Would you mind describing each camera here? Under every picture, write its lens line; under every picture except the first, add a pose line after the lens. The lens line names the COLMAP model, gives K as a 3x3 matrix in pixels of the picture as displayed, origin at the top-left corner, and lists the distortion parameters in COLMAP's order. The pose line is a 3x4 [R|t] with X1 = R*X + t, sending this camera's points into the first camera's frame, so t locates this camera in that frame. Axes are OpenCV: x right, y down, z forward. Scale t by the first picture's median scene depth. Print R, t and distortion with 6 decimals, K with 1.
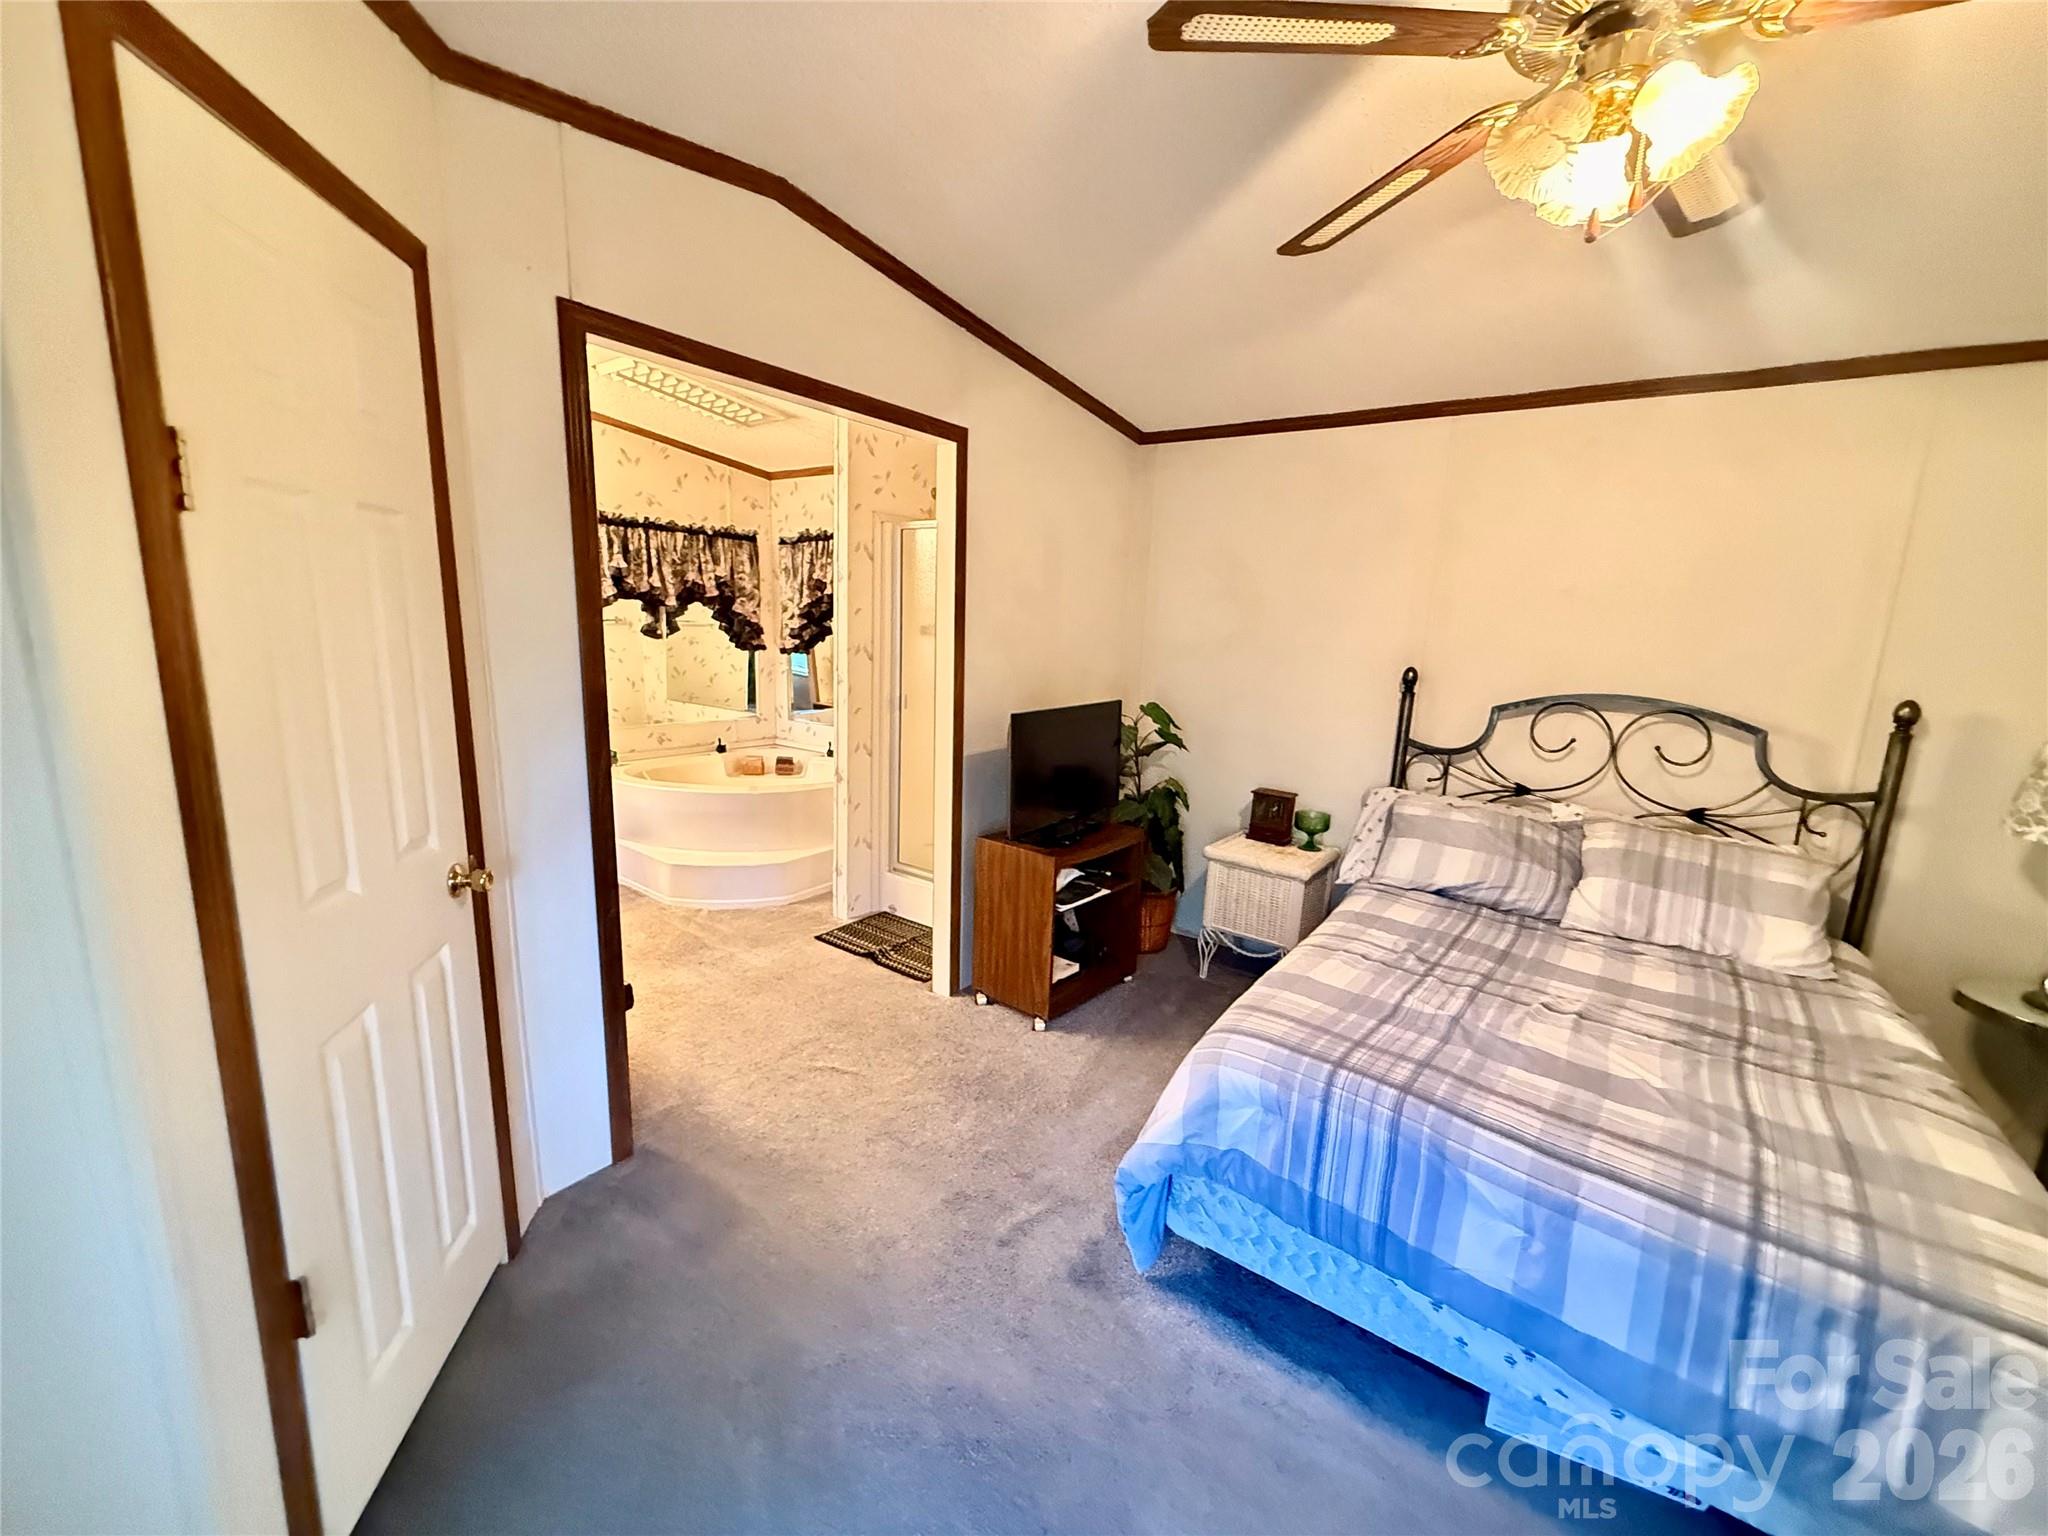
lens RADIAL K [[816.2, 0, 1021.8], [0, 816.2, 766.0], [0, 0, 1]] dist [-0.000754, 0.000239]
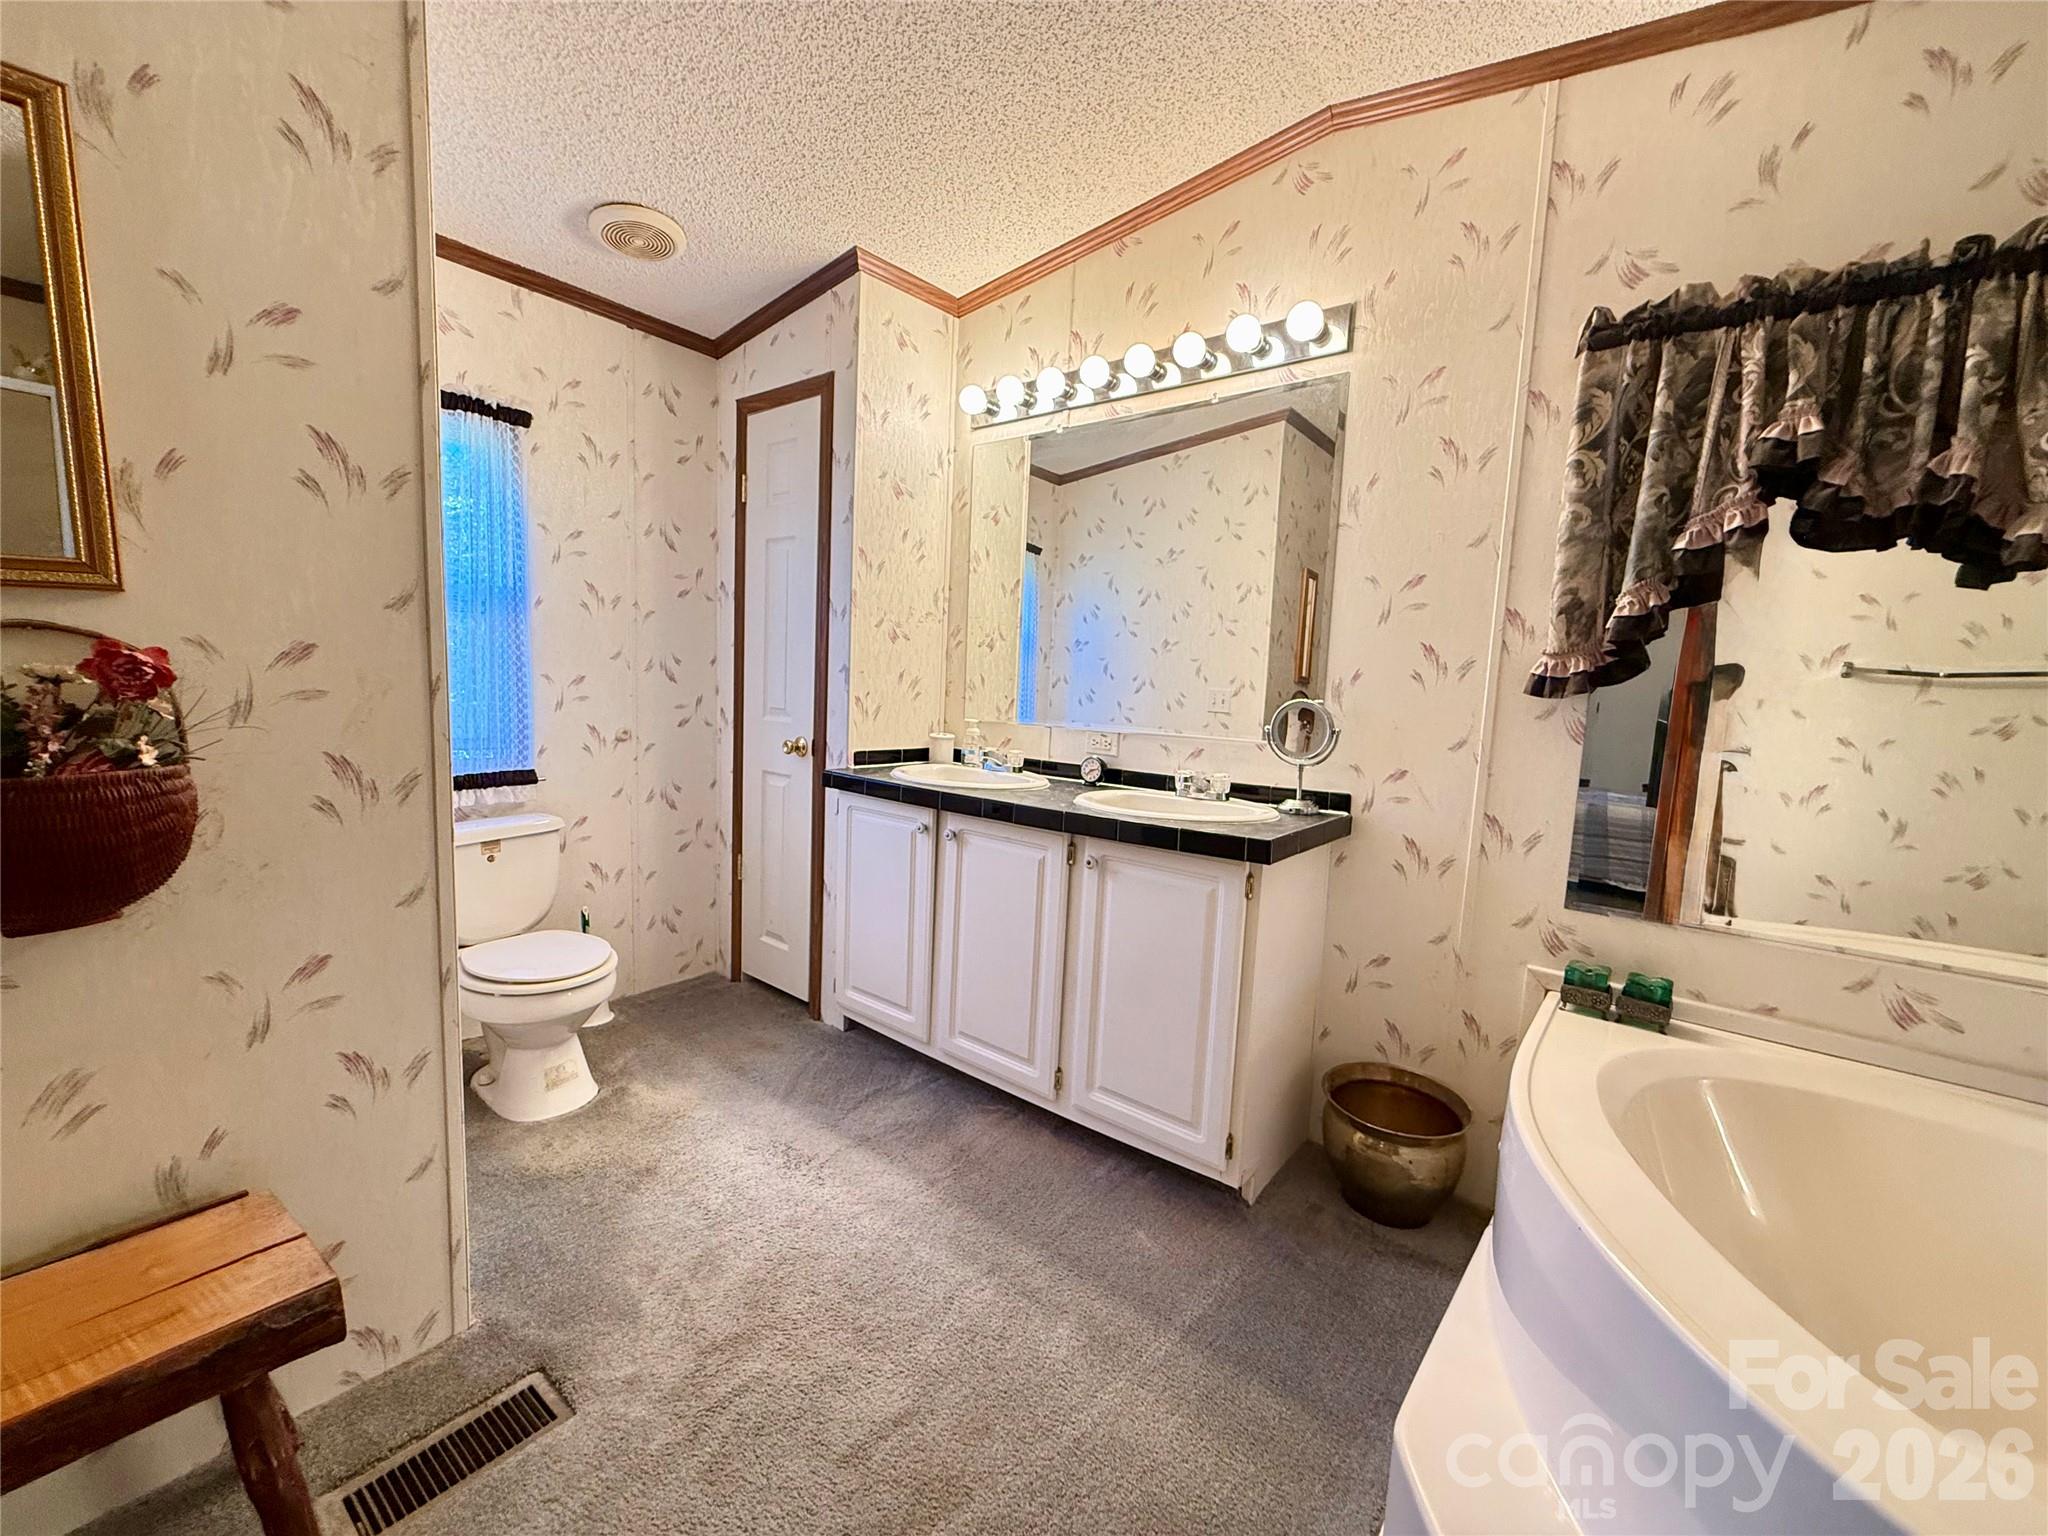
lens RADIAL K [[819.3, 0, 1011.7], [0, 819.3, 764.8], [0, 0, 1]] dist [-0.002216, 0.000404]
pose [[-0.042015, 0.070435, -0.996631, -0.145229], [-0.224954, 0.971233, 0.078124, -0.072245], [0.973463, 0.227478, -0.024962, 0.695904]]
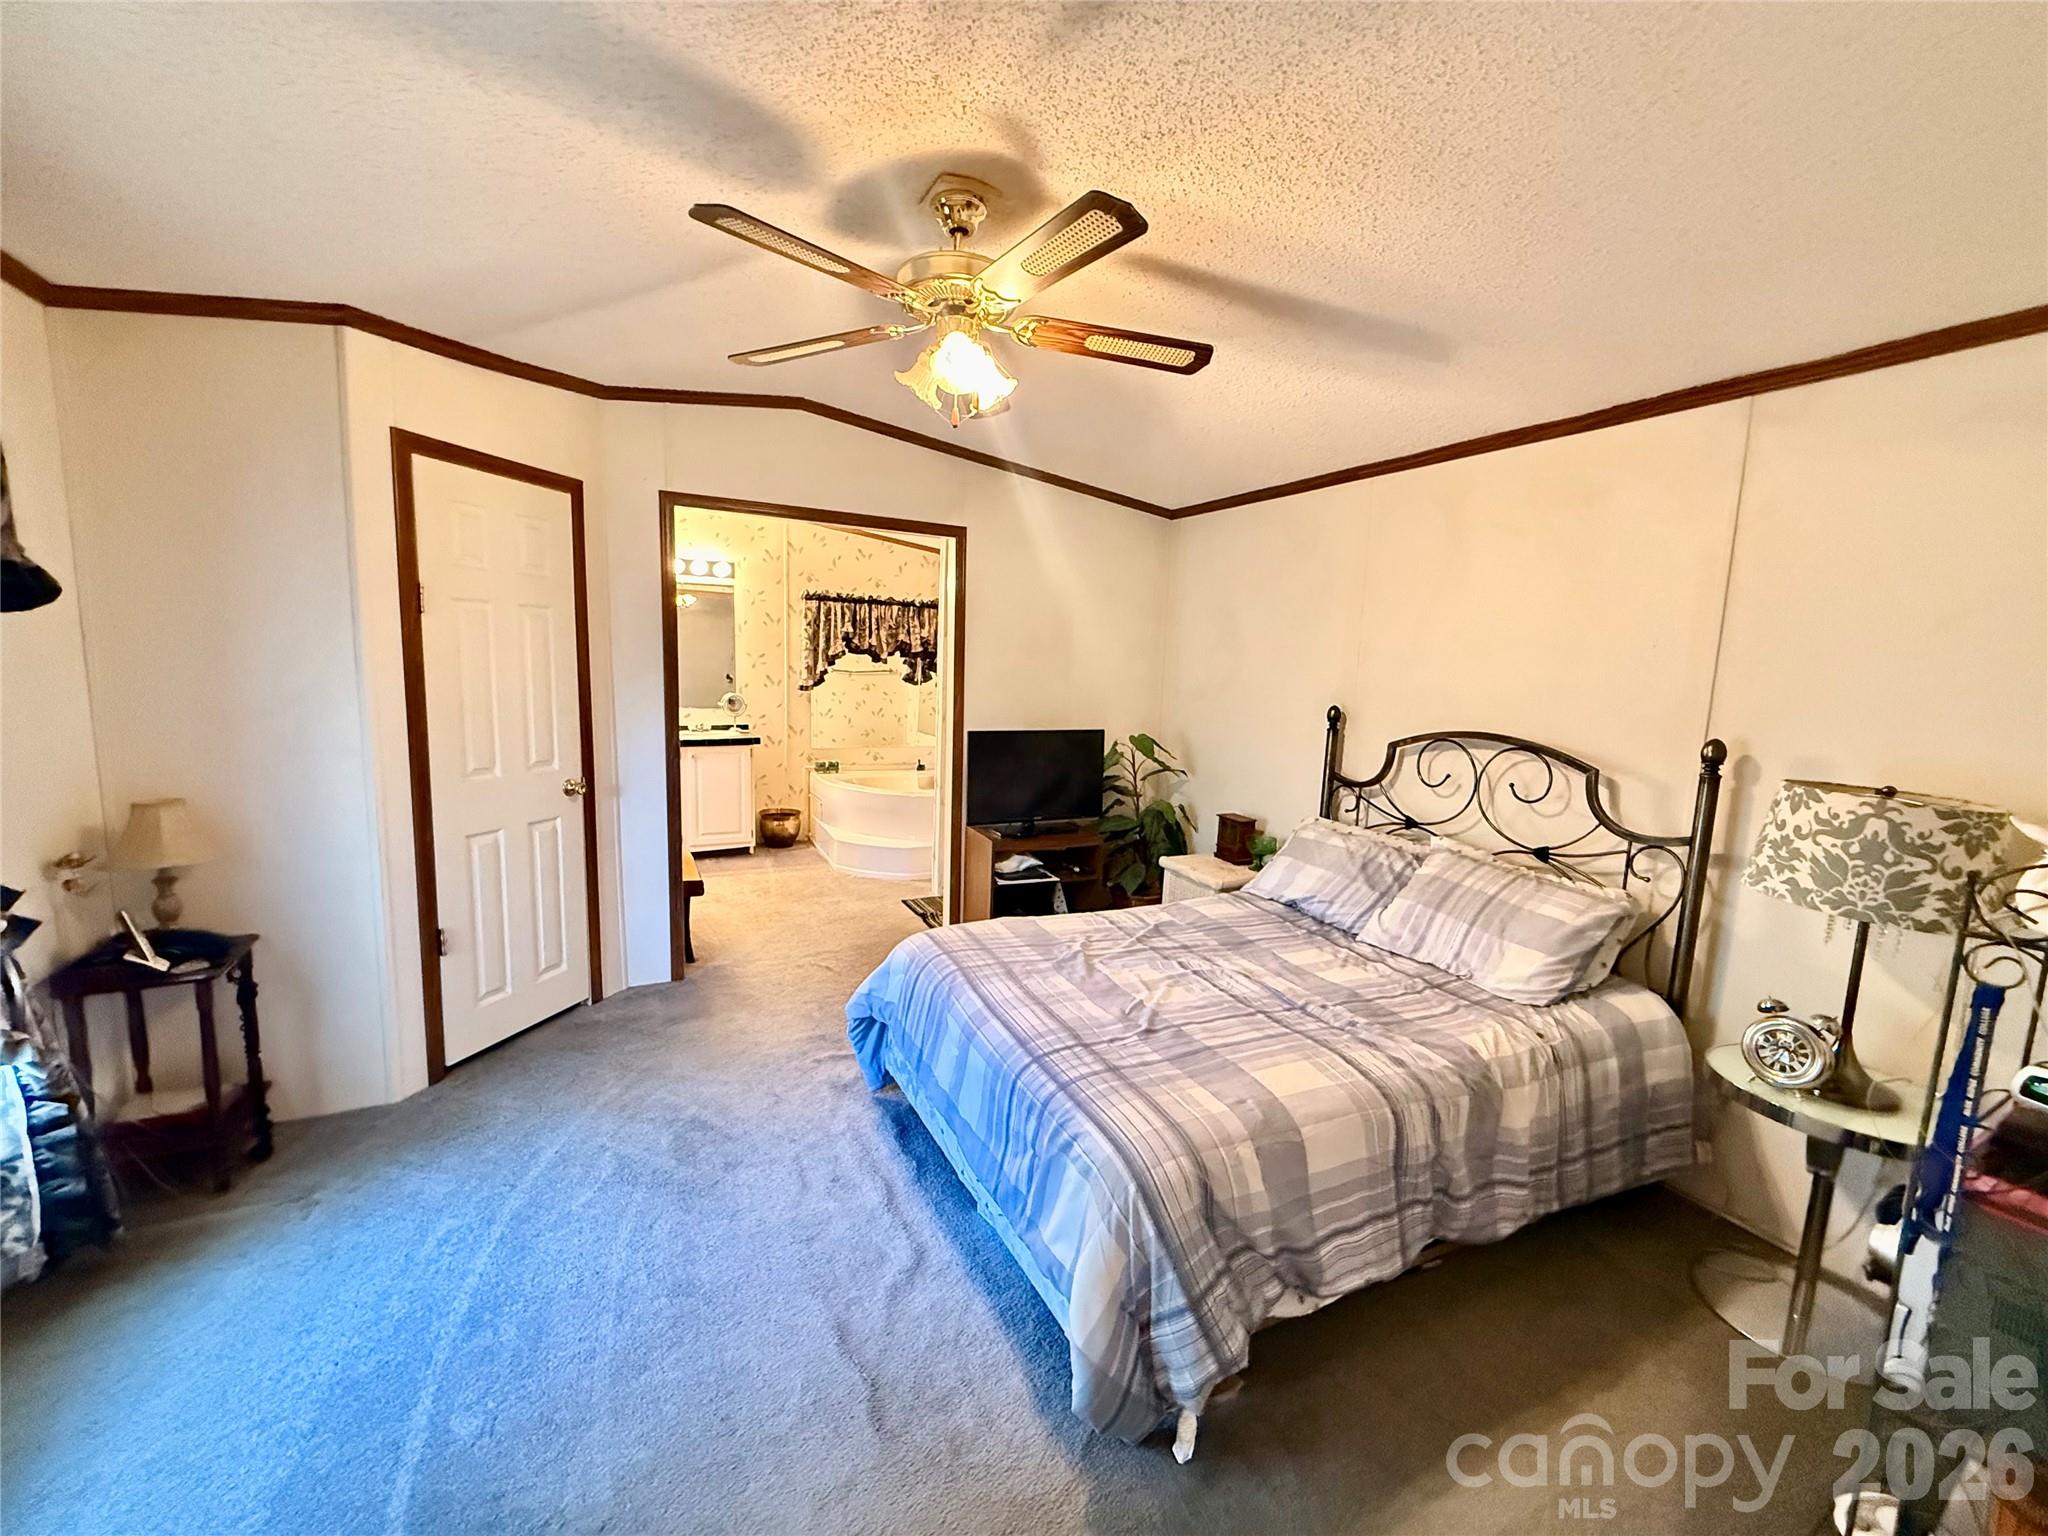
lens RADIAL K [[816.2, 0, 1021.8], [0, 816.2, 766.0], [0, 0, 1]] dist [-0.000754, 0.000239]
pose [[0.891952, 0.052493, -0.449073, 0.393173], [-0.085138, 0.994969, -0.052799, 0.033624], [0.444042, 0.085328, 0.891934, -0.096440]]
